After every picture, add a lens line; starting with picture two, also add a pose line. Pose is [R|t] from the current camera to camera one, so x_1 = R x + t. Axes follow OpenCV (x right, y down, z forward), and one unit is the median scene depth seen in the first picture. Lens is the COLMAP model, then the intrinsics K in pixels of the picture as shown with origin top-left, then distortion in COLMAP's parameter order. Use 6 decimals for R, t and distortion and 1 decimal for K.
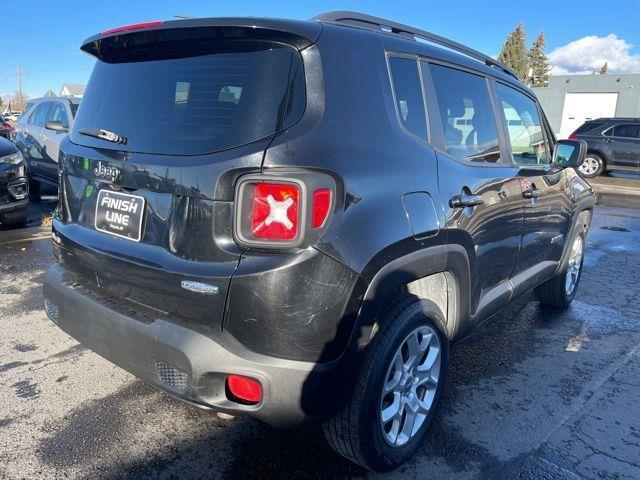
lens RADIAL K [[487.6, 0, 320.0], [0, 487.6, 240.0], [0, 0, 1]] dist [0.093125, -0.130480]
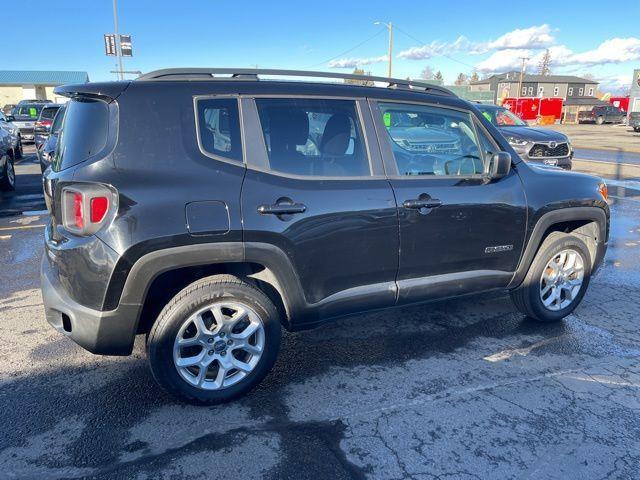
lens RADIAL K [[487.6, 0, 320.0], [0, 487.6, 240.0], [0, 0, 1]] dist [0.093125, -0.130480]
pose [[0.911235, 0.079314, -0.404179, 0.854195], [-0.068897, 0.996810, 0.040278, -0.055394], [0.406084, -0.008856, 0.913793, -0.085104]]
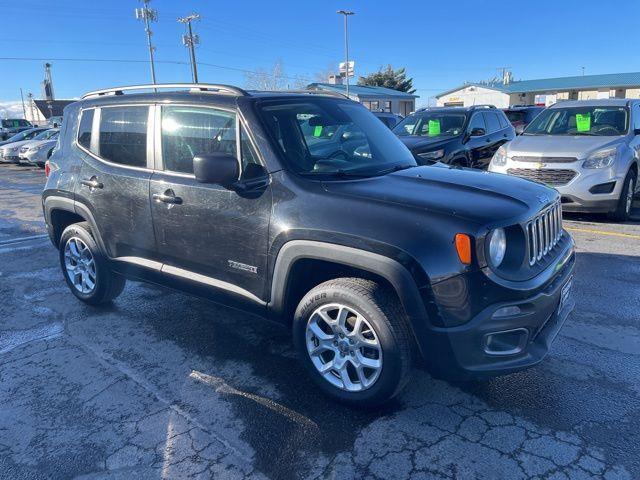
lens RADIAL K [[487.6, 0, 320.0], [0, 487.6, 240.0], [0, 0, 1]] dist [0.093125, -0.130480]
pose [[0.047553, 0.207545, -0.977069, 2.046308], [-0.199672, 0.960408, 0.194288, -0.377183], [0.978708, 0.185854, 0.087111, 1.625709]]
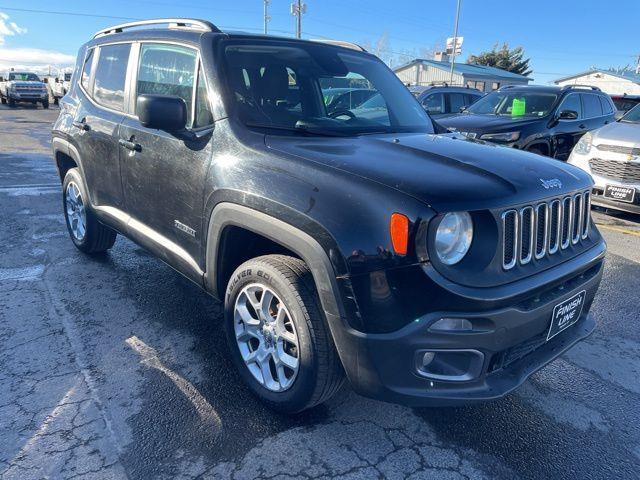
lens RADIAL K [[484.8, 0, 316.0], [0, 484.8, 241.2], [0, 0, 1]] dist [0.101230, -0.129079]
pose [[-0.164772, 0.245450, -0.955303, 1.818861], [-0.267173, 0.921225, 0.282777, -0.391914], [0.949457, 0.301825, -0.086215, 1.957419]]
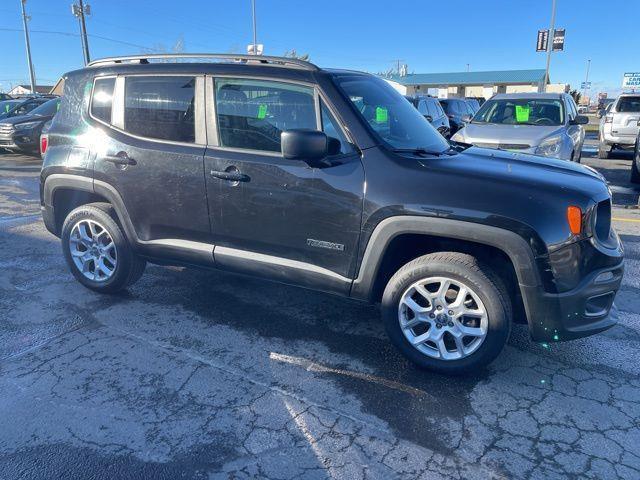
lens RADIAL K [[487.6, 0, 320.0], [0, 487.6, 240.0], [0, 0, 1]] dist [0.093125, -0.130480]
pose [[0.251846, 0.230539, -0.939907, 1.982468], [-0.221602, 0.959145, 0.175880, -0.246872], [0.942054, 0.163991, 0.292645, 1.145240]]
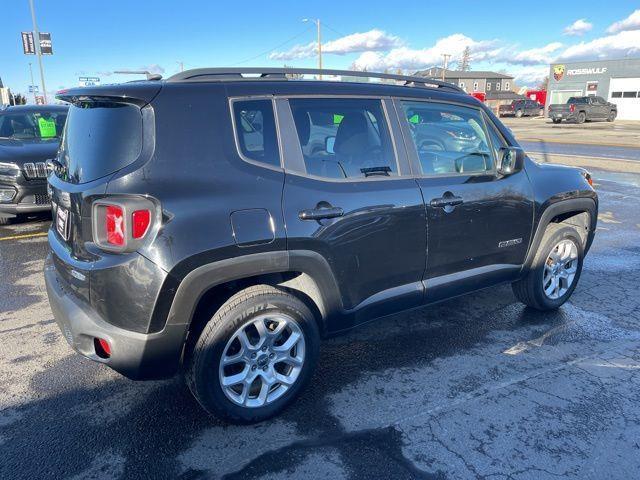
lens RADIAL K [[487.1, 0, 310.6], [0, 487.1, 241.4], [0, 0, 1]] dist [0.092630, -0.129803]
pose [[0.955294, 0.036345, -0.293416, 0.596478], [-0.024897, 0.998780, 0.042657, -0.059984], [0.294608, -0.033445, 0.955033, -0.135548]]
